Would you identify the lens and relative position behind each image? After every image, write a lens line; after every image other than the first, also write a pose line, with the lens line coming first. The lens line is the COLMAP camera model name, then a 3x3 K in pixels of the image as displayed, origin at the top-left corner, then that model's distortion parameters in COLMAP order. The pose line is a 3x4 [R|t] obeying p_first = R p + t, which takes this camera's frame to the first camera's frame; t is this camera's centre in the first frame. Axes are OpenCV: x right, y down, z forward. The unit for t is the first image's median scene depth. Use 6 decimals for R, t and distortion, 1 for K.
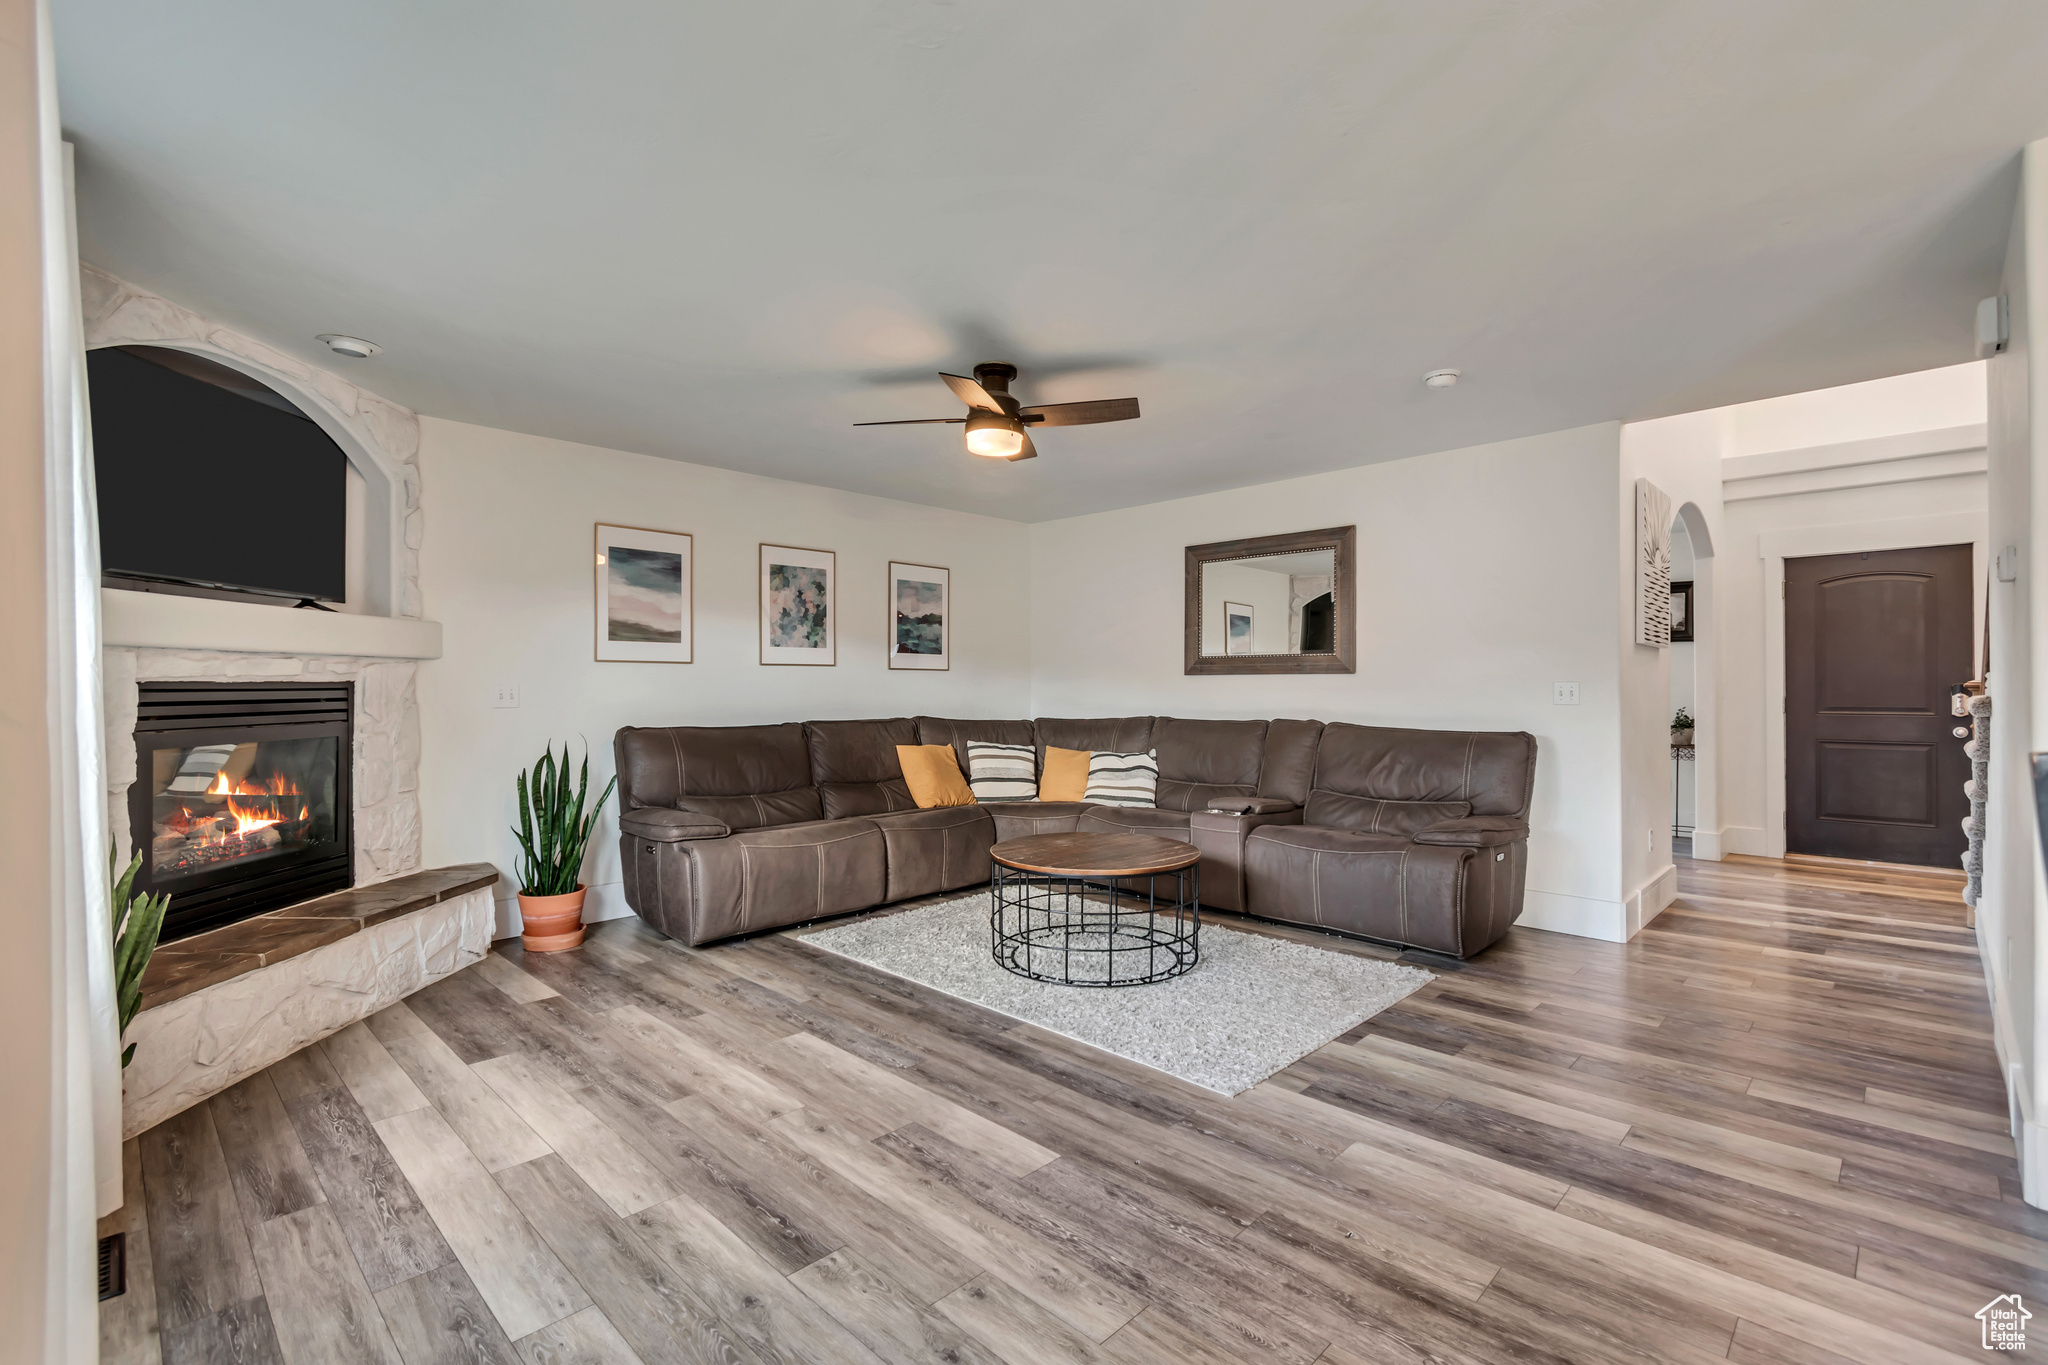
lens RADIAL K [[921.4, 0, 1027.0], [0, 921.4, 693.5], [0, 0, 1]] dist [-0.000161, -0.000046]
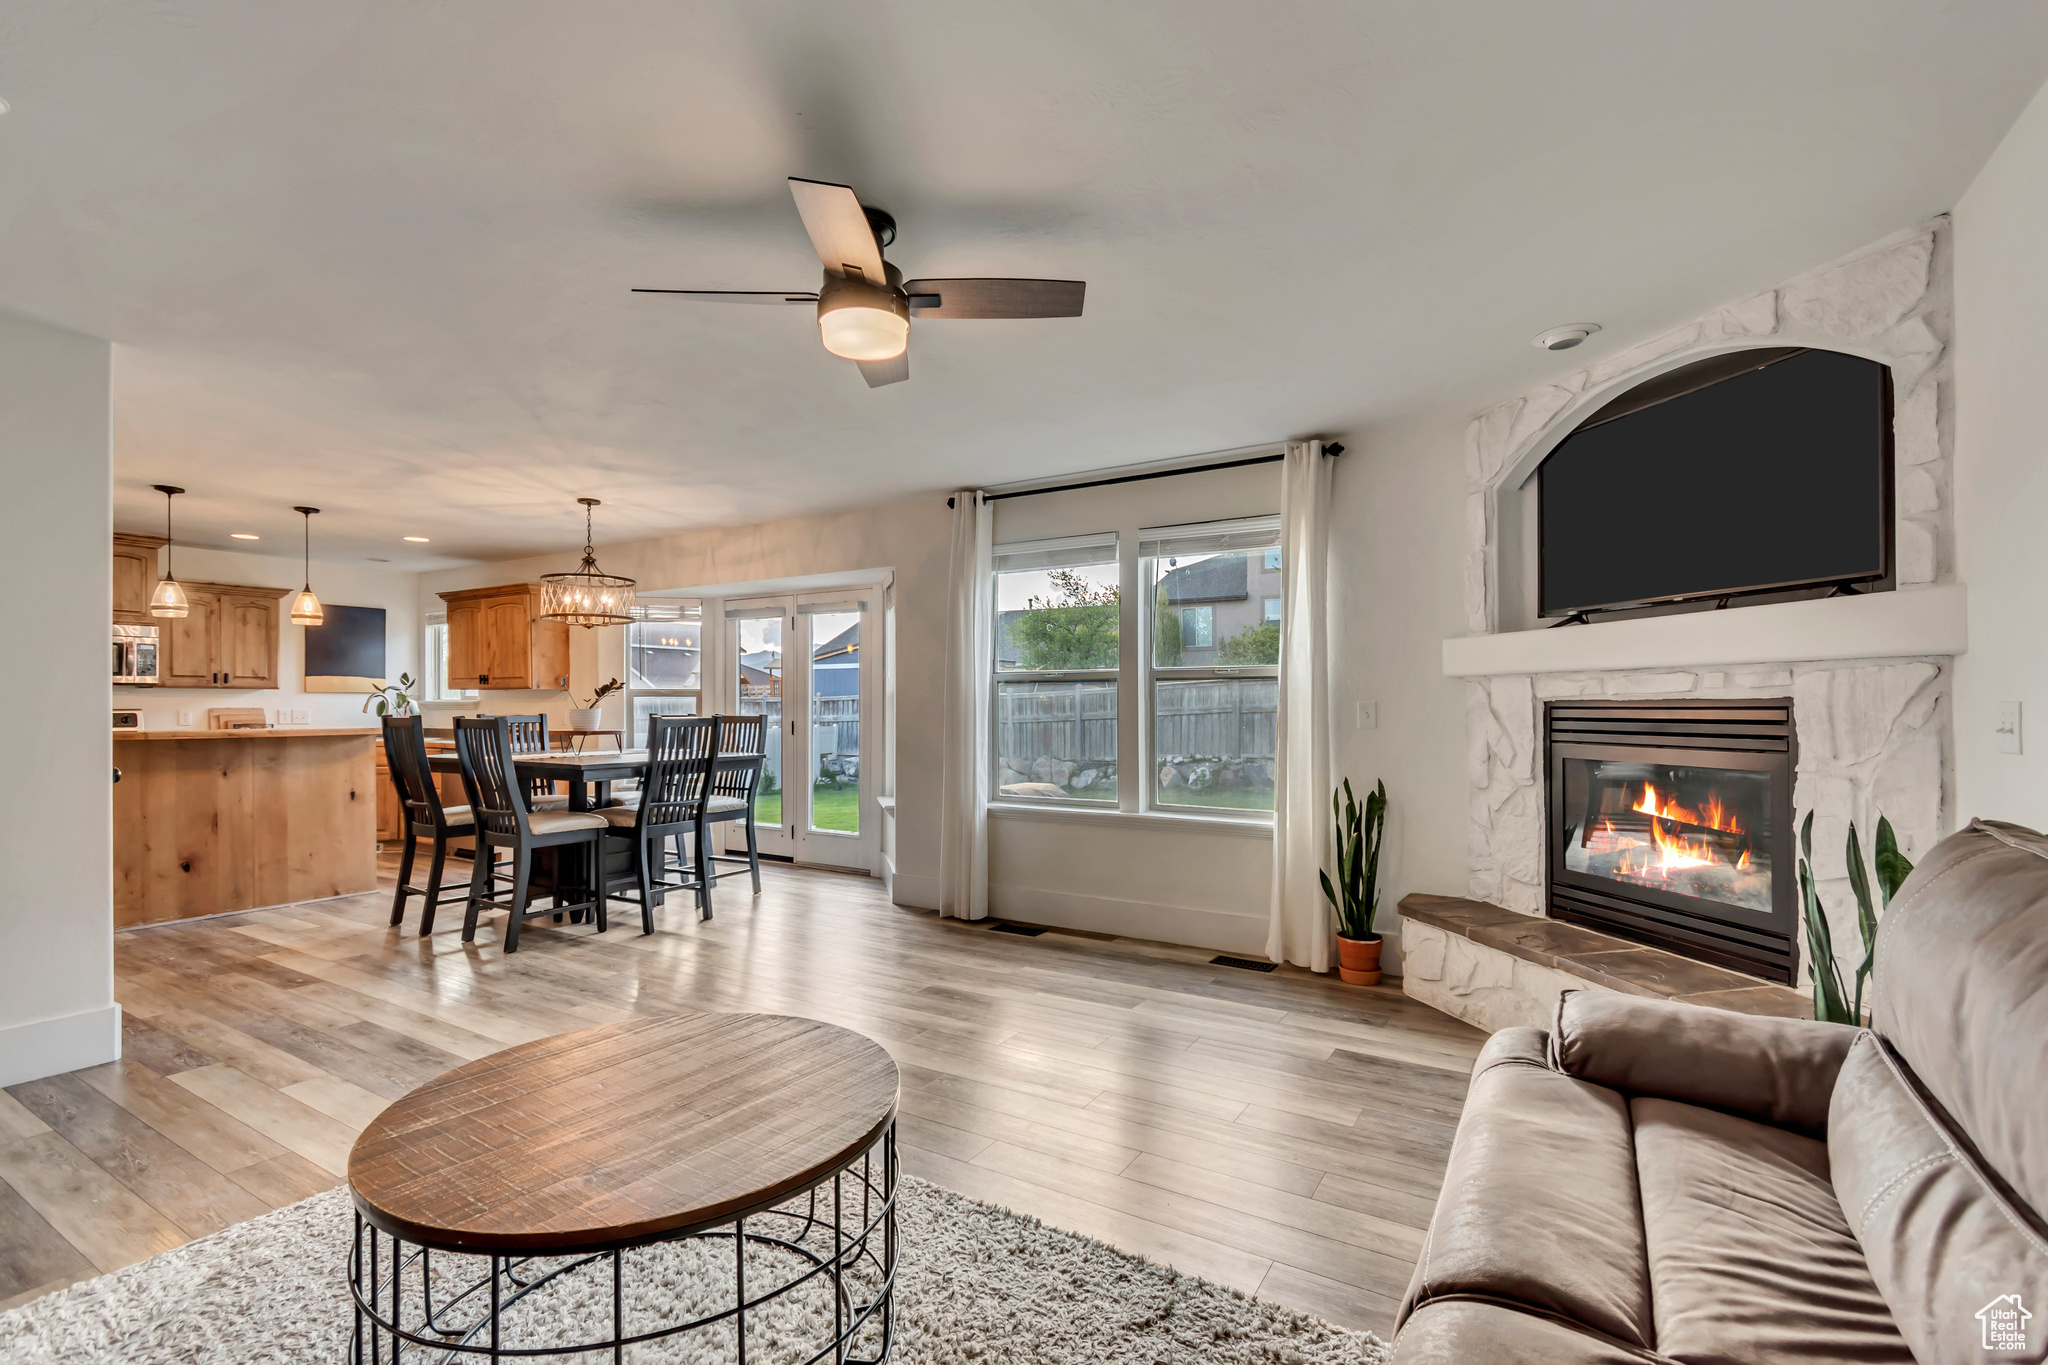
lens RADIAL K [[921.4, 0, 1027.0], [0, 921.4, 693.5], [0, 0, 1]] dist [-0.000161, -0.000046]
pose [[-0.973173, 0.001881, -0.230068, 0.005097], [0.002092, 0.999998, -0.000674, -0.022579], [0.230066, -0.001137, -0.973174, 2.133424]]
